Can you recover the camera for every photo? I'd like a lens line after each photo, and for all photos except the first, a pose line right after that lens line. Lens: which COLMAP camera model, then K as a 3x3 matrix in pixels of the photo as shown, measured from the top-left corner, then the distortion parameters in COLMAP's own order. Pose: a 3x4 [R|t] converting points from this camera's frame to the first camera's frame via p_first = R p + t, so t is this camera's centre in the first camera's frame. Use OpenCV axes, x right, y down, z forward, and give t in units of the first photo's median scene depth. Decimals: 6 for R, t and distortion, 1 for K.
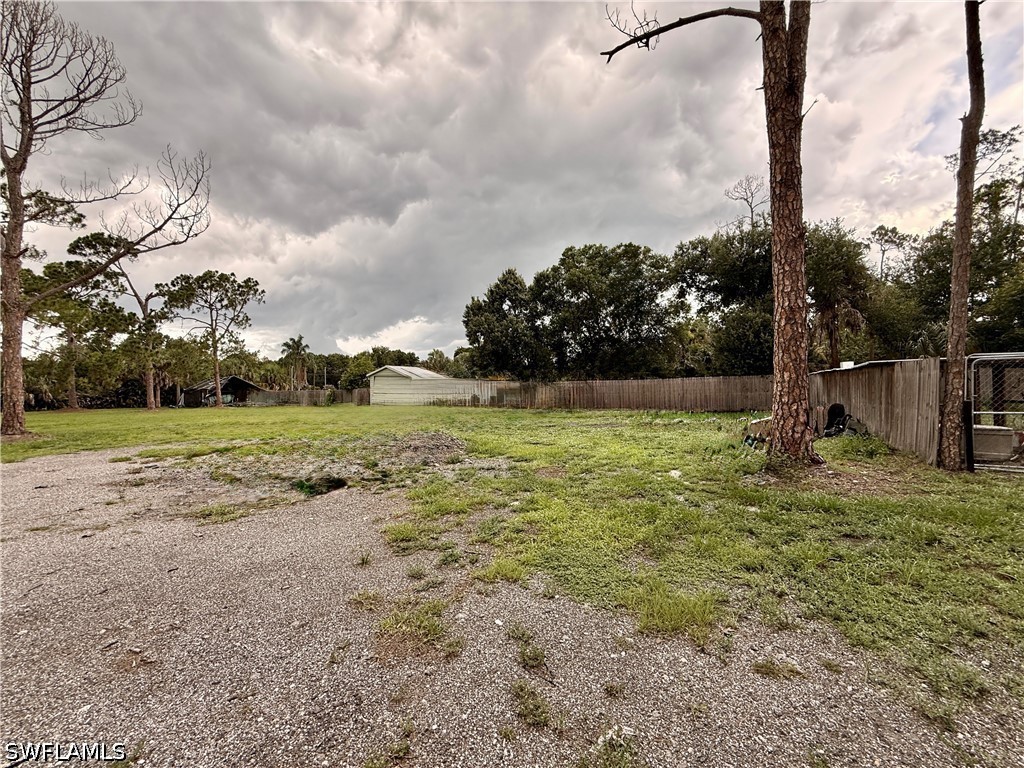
lens RADIAL K [[409.5, 0, 512.0], [0, 409.5, 384.0], [0, 0, 1]] dist [0.001921, 0.000261]
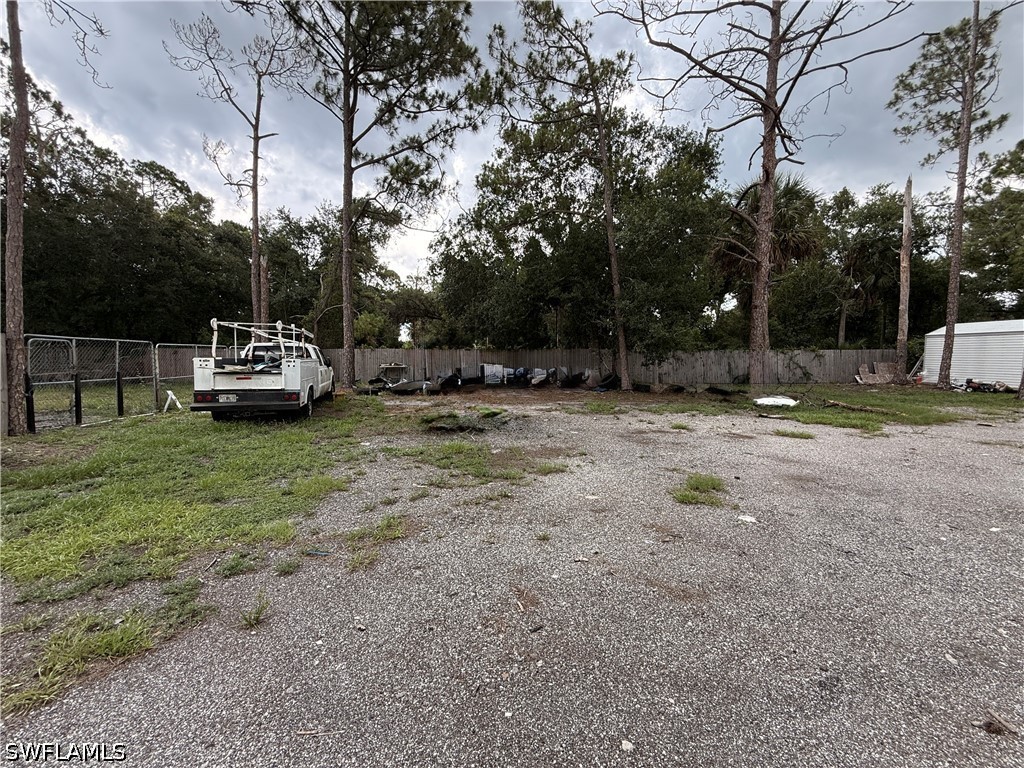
lens RADIAL K [[409.5, 0, 512.0], [0, 409.5, 384.0], [0, 0, 1]] dist [0.001921, 0.000261]
pose [[-0.617911, -0.029975, 0.785676, -1.513032], [-0.000535, 0.999289, 0.037703, 0.055960], [-0.786247, 0.022877, -0.617488, 1.469267]]
